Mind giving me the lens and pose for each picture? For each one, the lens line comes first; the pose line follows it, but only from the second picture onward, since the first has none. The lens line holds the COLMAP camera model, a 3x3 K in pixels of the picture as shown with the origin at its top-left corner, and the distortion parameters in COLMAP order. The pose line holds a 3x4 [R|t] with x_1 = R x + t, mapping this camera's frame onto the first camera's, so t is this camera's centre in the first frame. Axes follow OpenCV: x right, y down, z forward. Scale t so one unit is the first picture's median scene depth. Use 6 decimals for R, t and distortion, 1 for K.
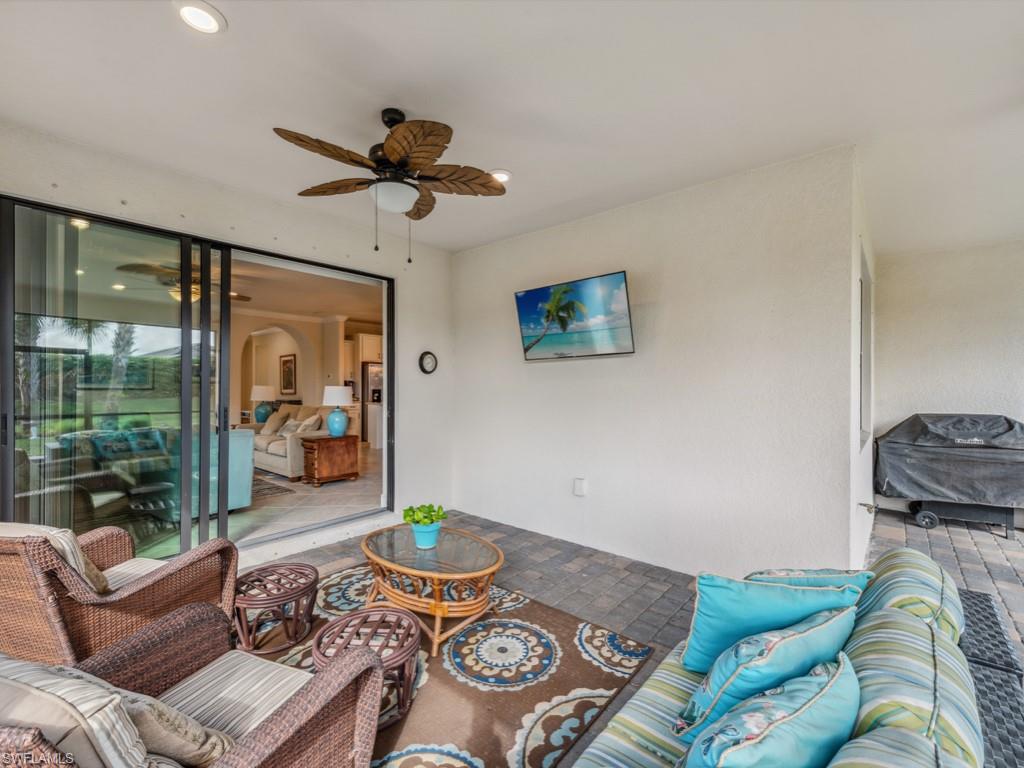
lens RADIAL K [[456.0, 0, 506.5], [0, 456.0, 384.2], [0, 0, 1]] dist [0.013296, -0.000094]
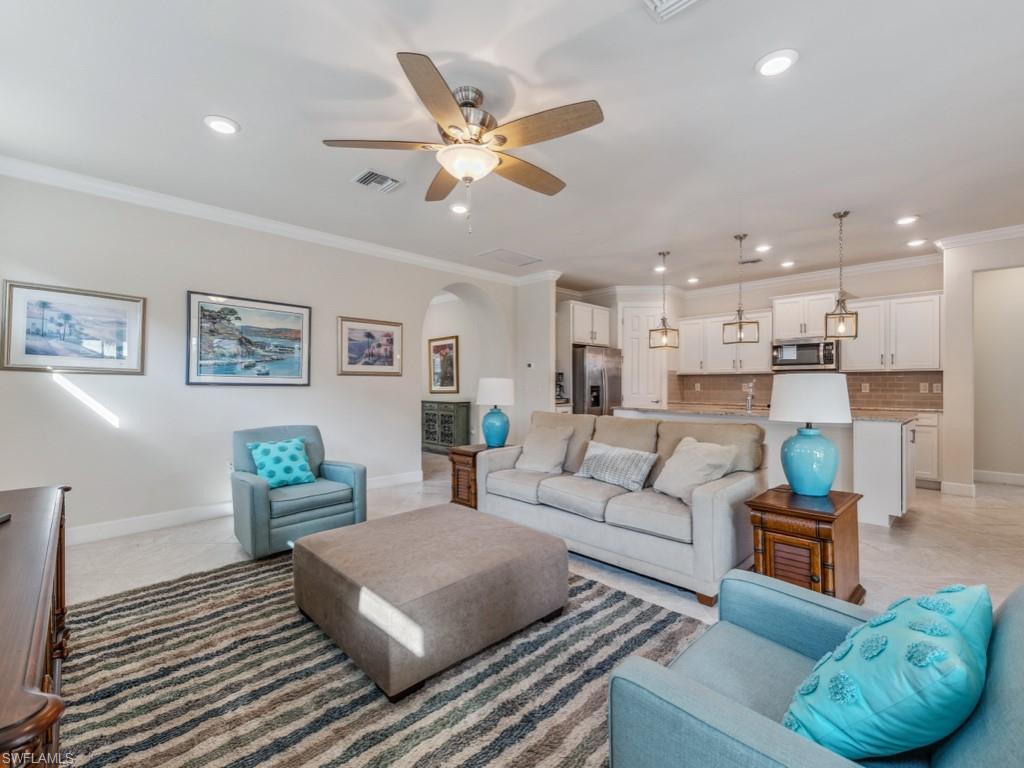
lens RADIAL K [[456.0, 0, 506.5], [0, 456.0, 384.2], [0, 0, 1]] dist [0.013296, -0.000094]
pose [[0.994953, -0.001240, -0.100333, -0.346725], [0.001708, 0.999988, 0.004584, 0.005888], [0.100326, -0.004733, 0.994943, 0.337783]]
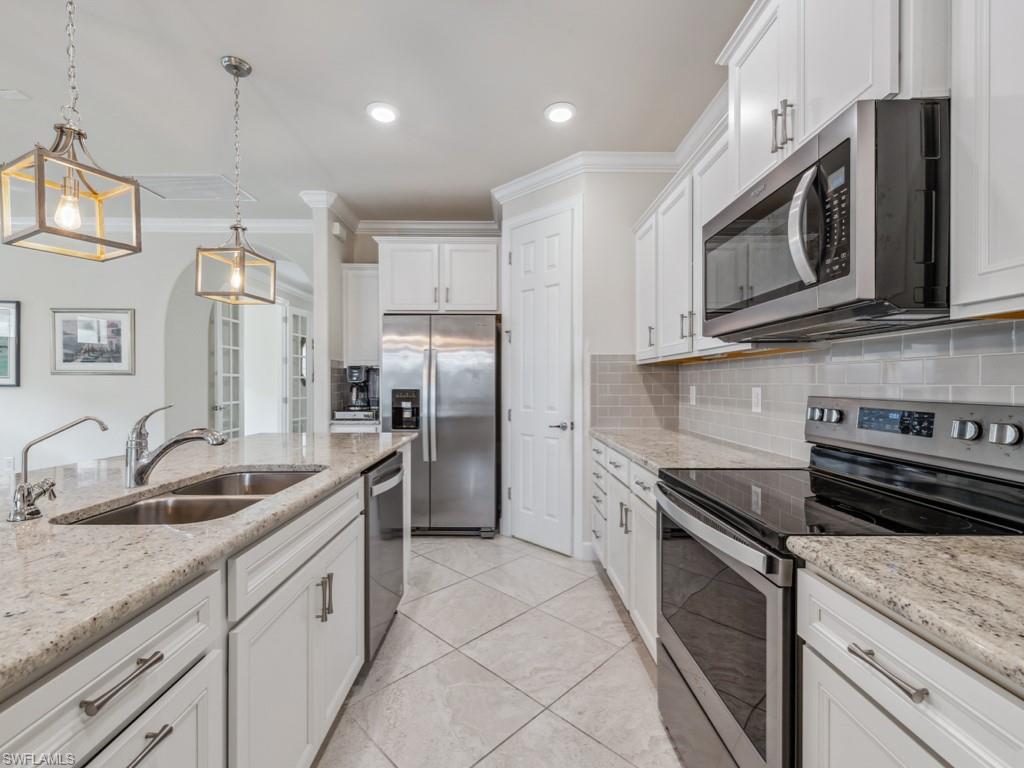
lens RADIAL K [[456.0, 0, 506.5], [0, 456.0, 384.2], [0, 0, 1]] dist [0.013296, -0.000094]
pose [[0.649458, 0.002822, -0.760392, 0.028284], [0.002041, 0.999983, 0.005455, 0.005682], [0.760395, -0.005095, 0.649441, 0.836975]]
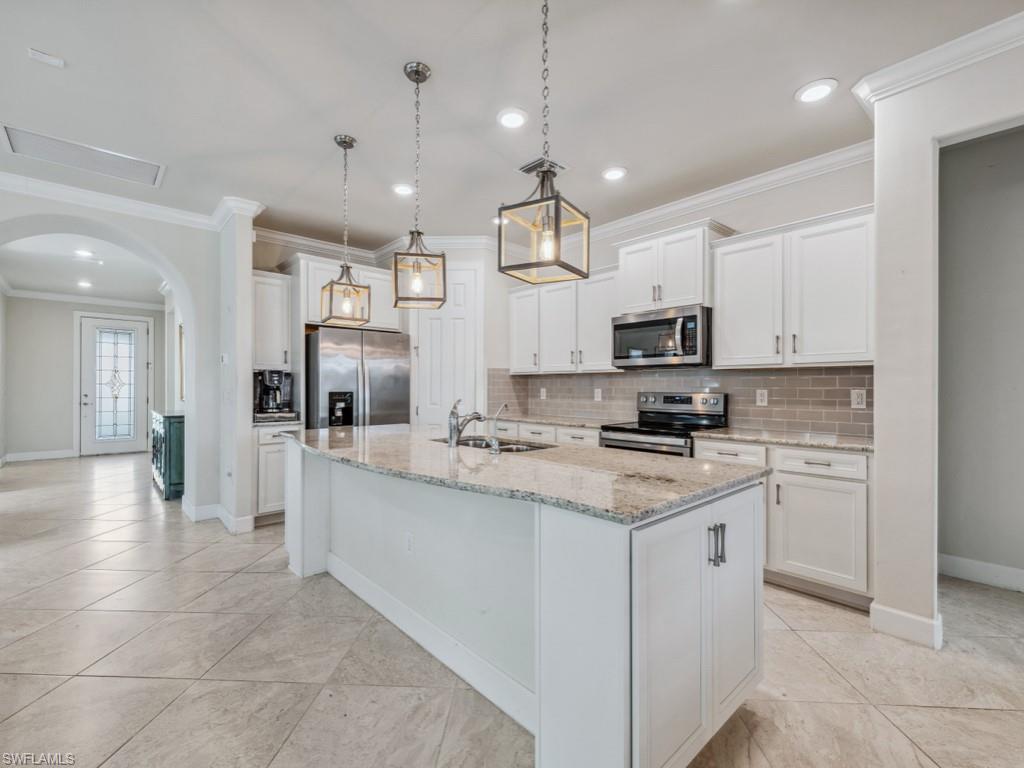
lens RADIAL K [[456.0, 0, 506.5], [0, 456.0, 384.2], [0, 0, 1]] dist [0.013296, -0.000094]
pose [[0.990752, 0.000508, -0.135682, -0.084163], [-0.000698, 0.999999, -0.001358, 0.004874], [0.135682, 0.001441, 0.990751, 0.620822]]
